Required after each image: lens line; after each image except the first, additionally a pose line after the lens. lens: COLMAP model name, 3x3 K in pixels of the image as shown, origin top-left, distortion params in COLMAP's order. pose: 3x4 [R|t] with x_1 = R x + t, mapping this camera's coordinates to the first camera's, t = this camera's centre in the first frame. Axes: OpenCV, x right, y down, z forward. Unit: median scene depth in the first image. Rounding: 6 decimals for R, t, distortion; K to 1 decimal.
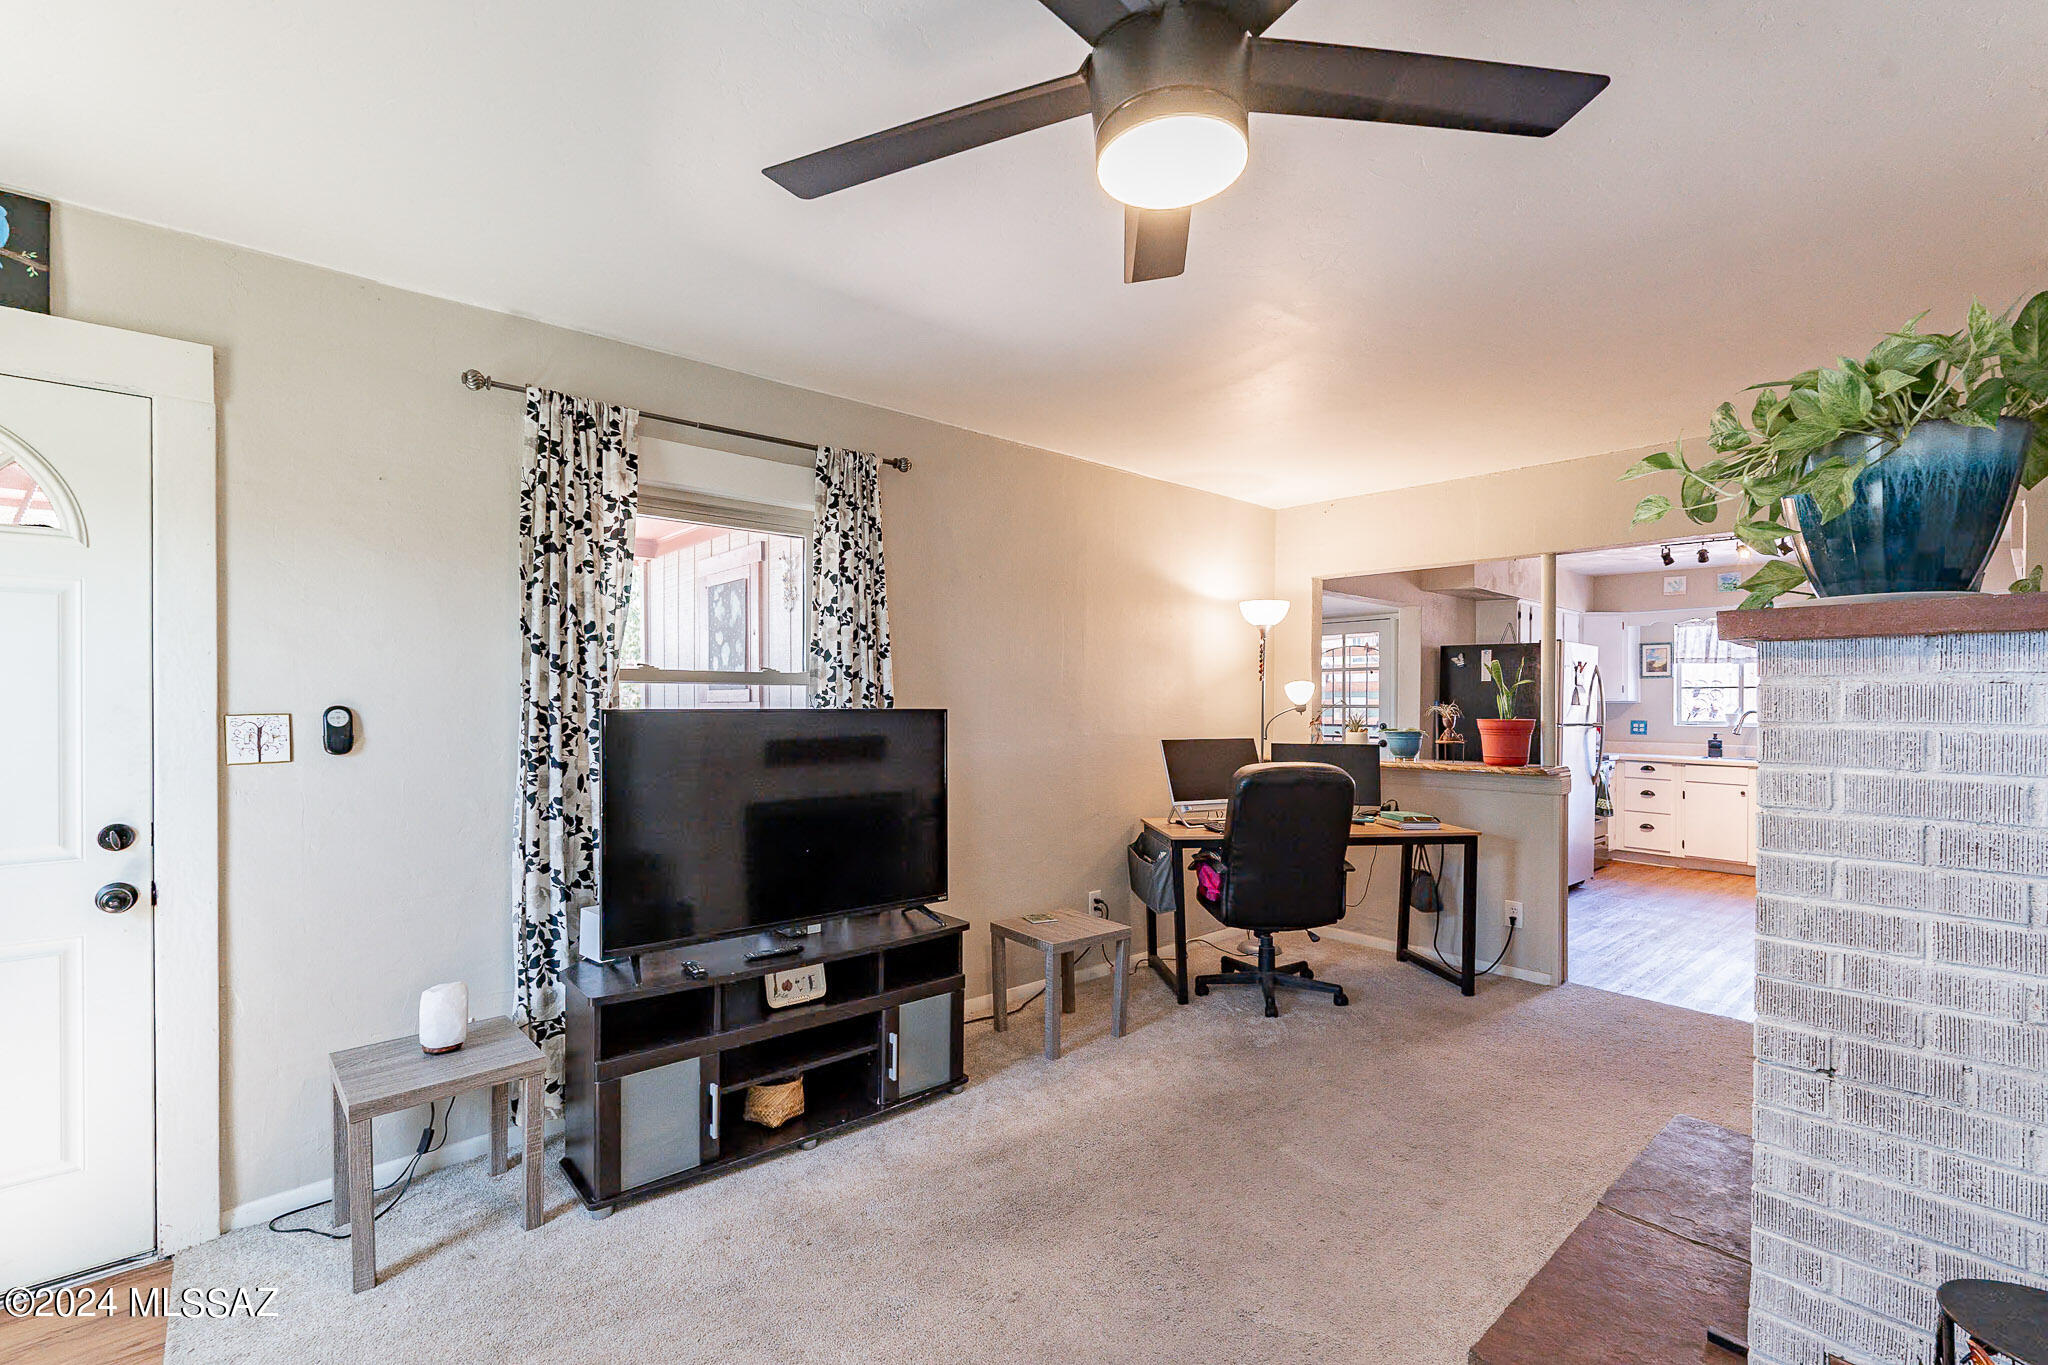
lens RADIAL K [[905.0, 0, 1022.4], [0, 905.0, 697.4], [0, 0, 1]] dist [-0.000245, 0.000243]
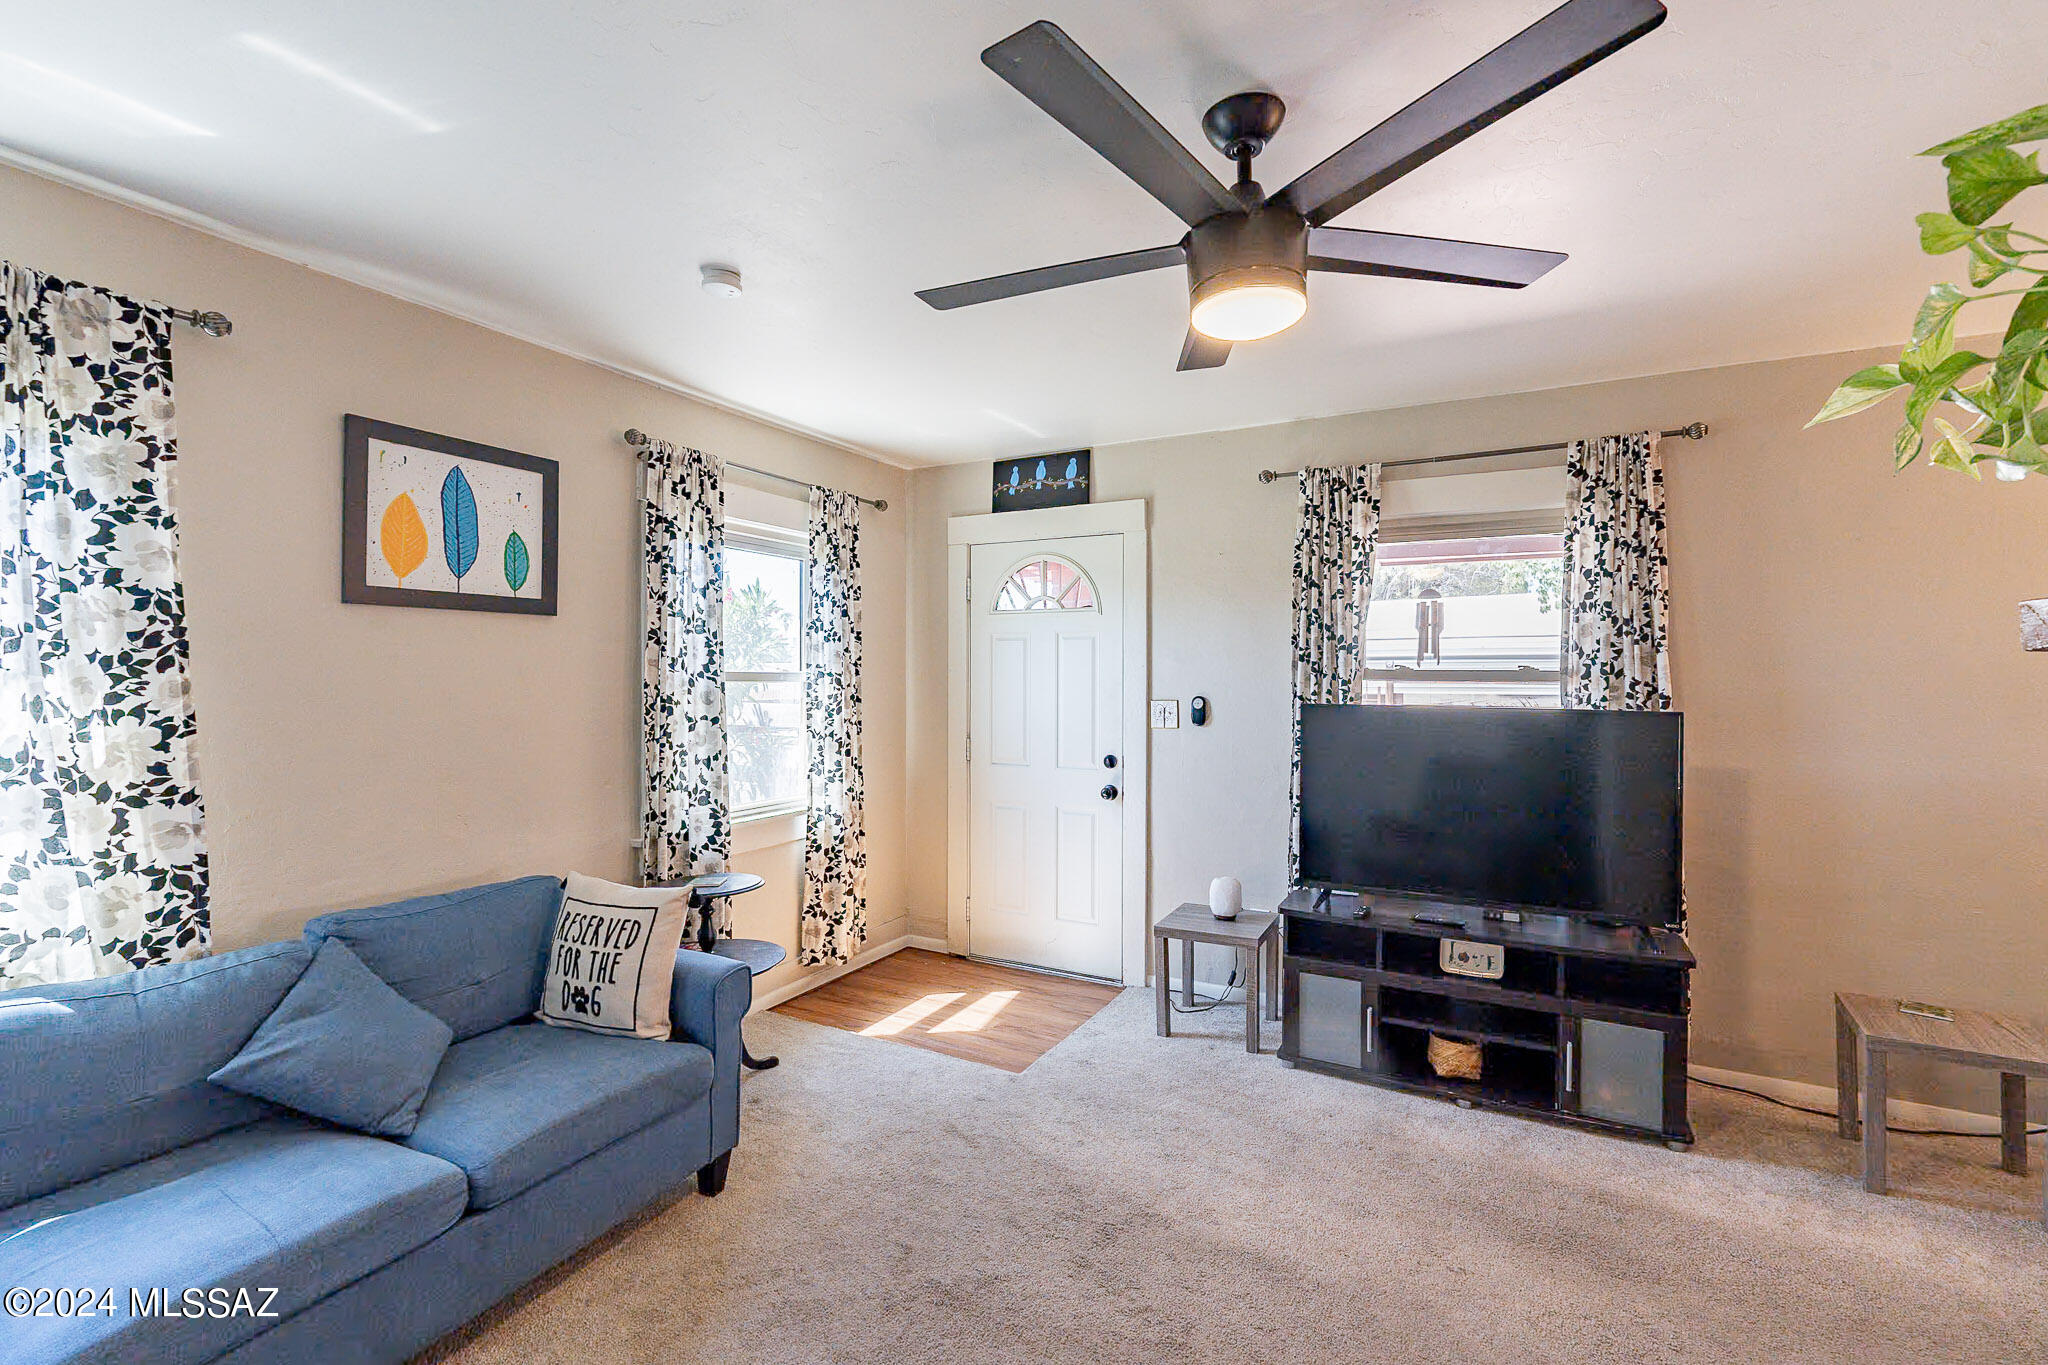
lens RADIAL K [[898.5, 0, 1020.6], [0, 898.5, 673.8], [0, 0, 1]] dist [0.001182, 0.000427]
pose [[0.344752, -0.002800, -0.938690, 0.585914], [-0.003505, 0.999985, -0.004270, -0.020639], [0.938687, 0.004762, 0.344737, 0.112722]]
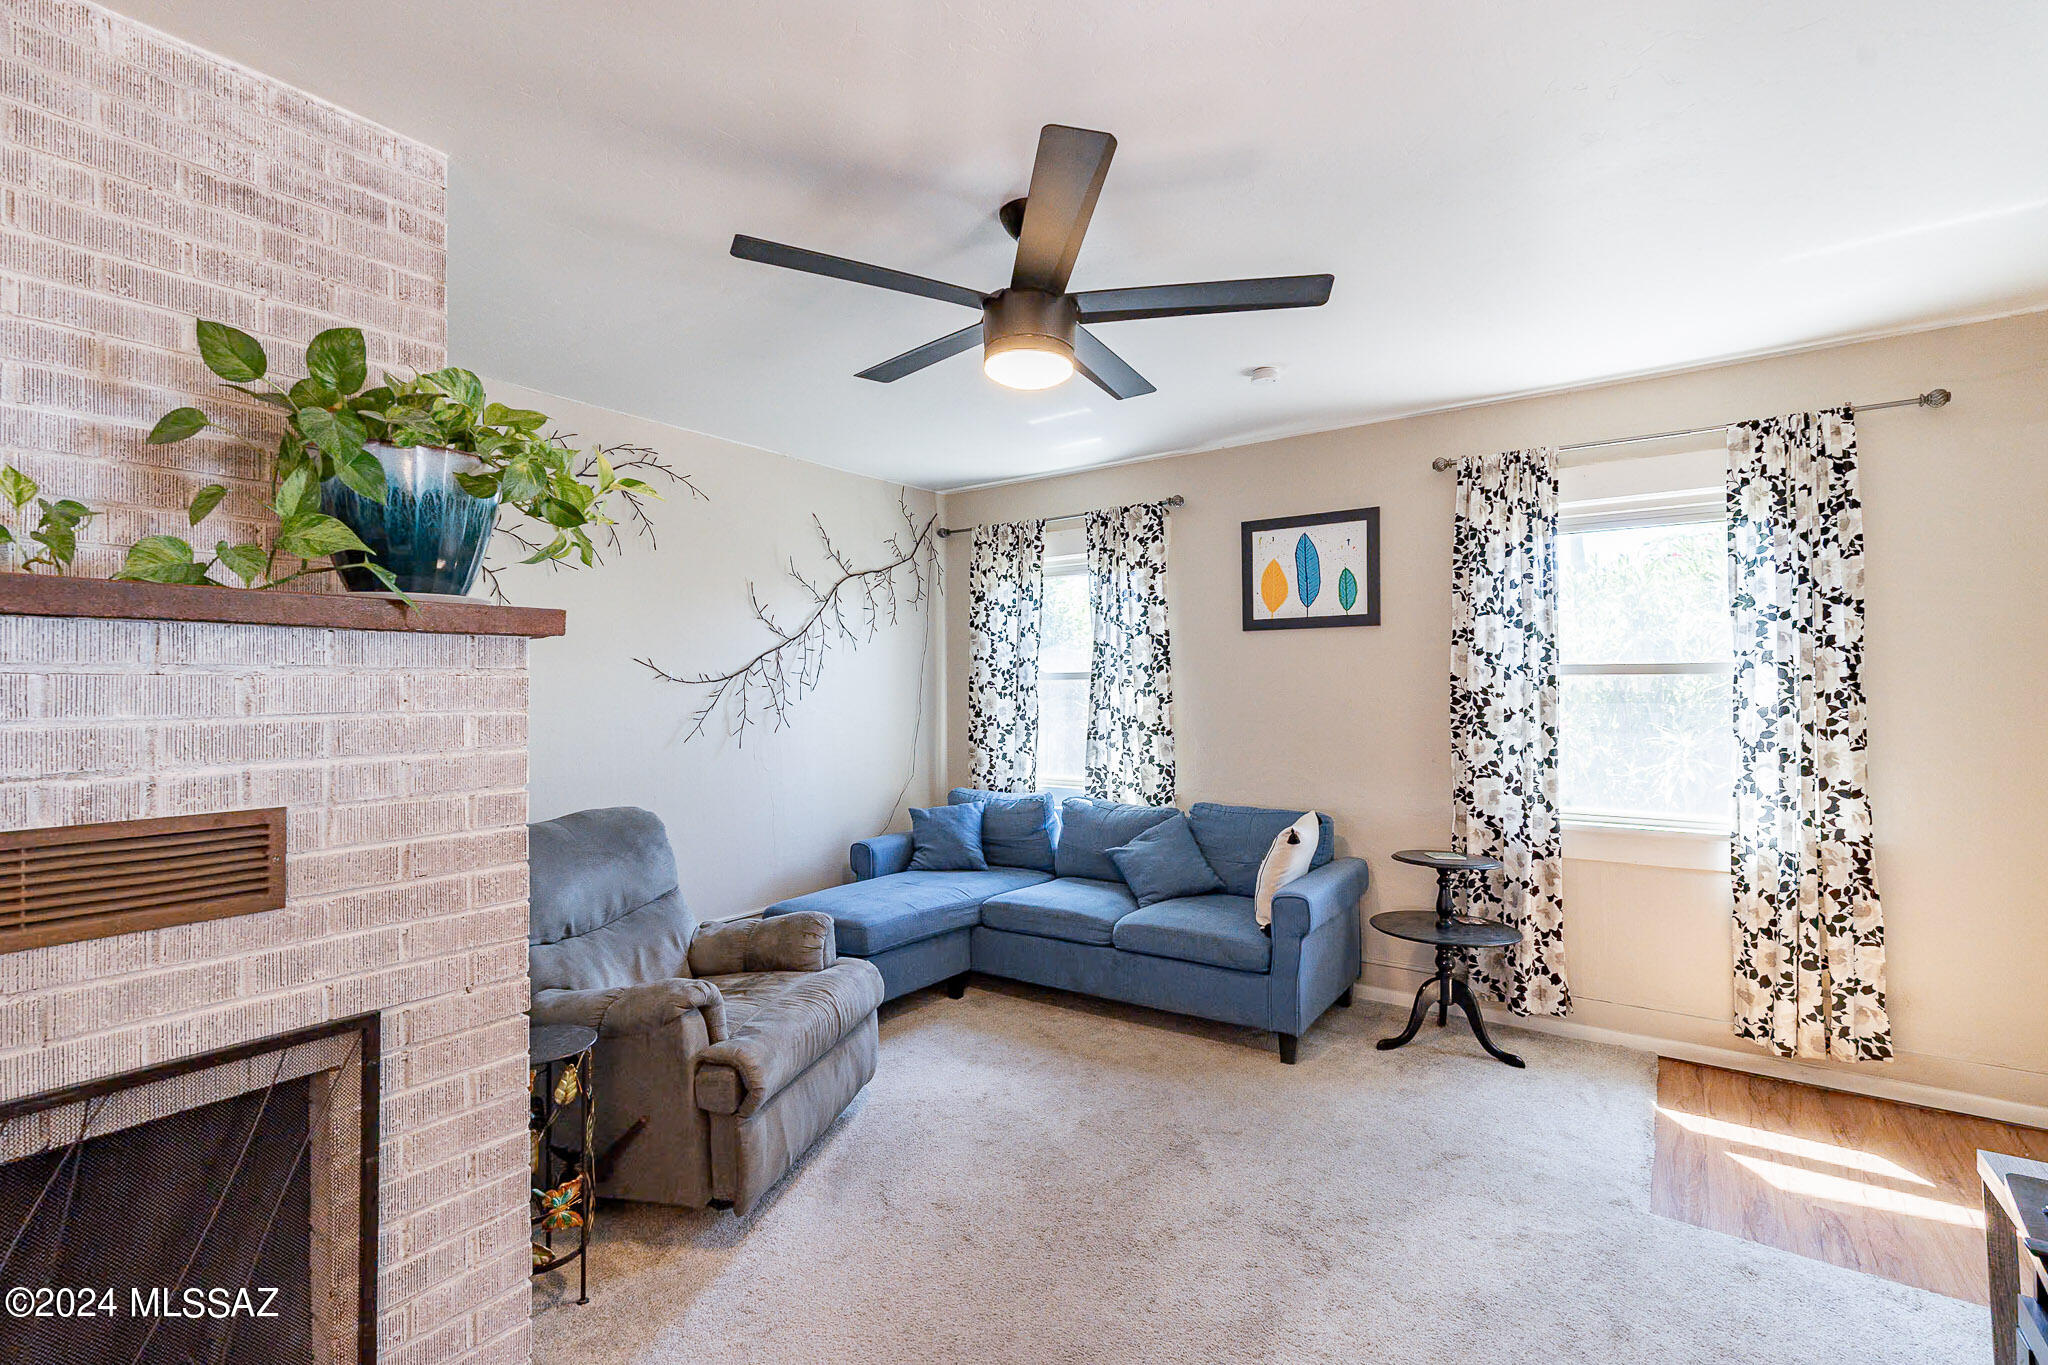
lens RADIAL K [[916.0, 0, 1024.0], [0, 916.0, 682.5], [0, 0, 1]] dist [0.000421, 0.000306]
pose [[-0.972385, -0.005029, -0.233328, 0.259318], [-0.002527, 0.999936, -0.011020, 0.012814], [0.233369, -0.010127, -0.972336, 1.201464]]
